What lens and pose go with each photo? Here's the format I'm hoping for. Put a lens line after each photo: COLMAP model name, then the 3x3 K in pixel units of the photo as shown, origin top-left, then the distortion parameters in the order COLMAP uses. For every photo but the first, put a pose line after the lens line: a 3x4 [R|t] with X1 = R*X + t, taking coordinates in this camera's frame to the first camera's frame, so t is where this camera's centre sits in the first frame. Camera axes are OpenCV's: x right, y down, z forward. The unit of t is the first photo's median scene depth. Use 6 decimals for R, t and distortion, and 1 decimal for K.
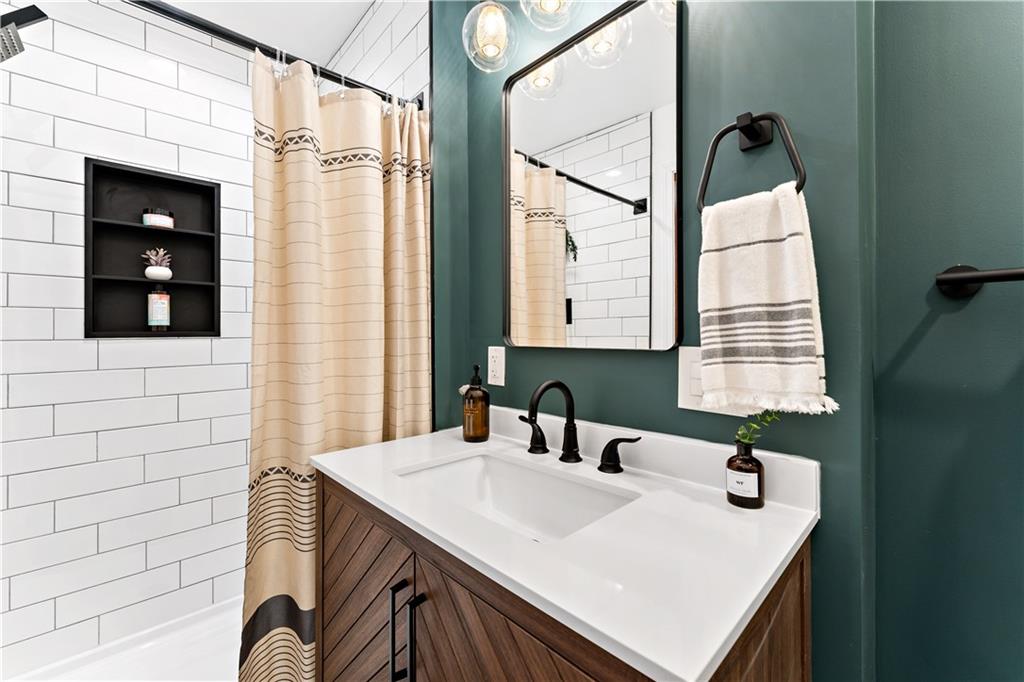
lens RADIAL K [[410.6, 0, 514.2], [0, 410.6, 333.7], [0, 0, 1]] dist [-0.003826, 0.000125]
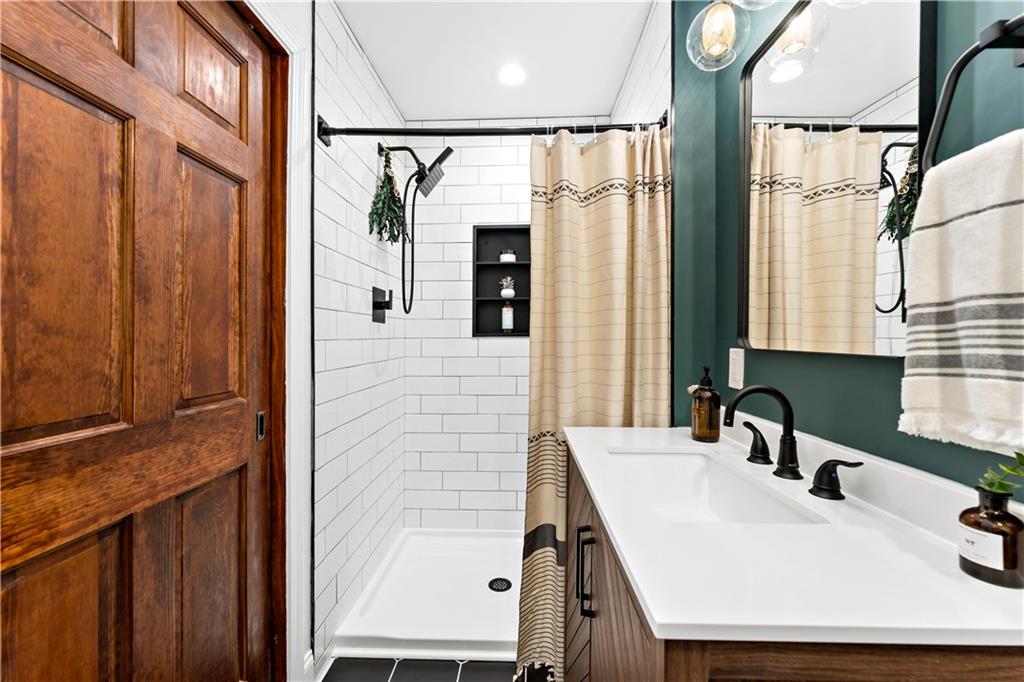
lens RADIAL K [[410.6, 0, 510.5], [0, 410.6, 339.5], [0, 0, 1]] dist [-0.003826, 0.000125]
pose [[0.699952, 0.011366, -0.714099, 0.305952], [-0.002262, 0.999904, 0.013699, -0.001709], [0.714186, -0.007974, 0.699911, -0.053388]]
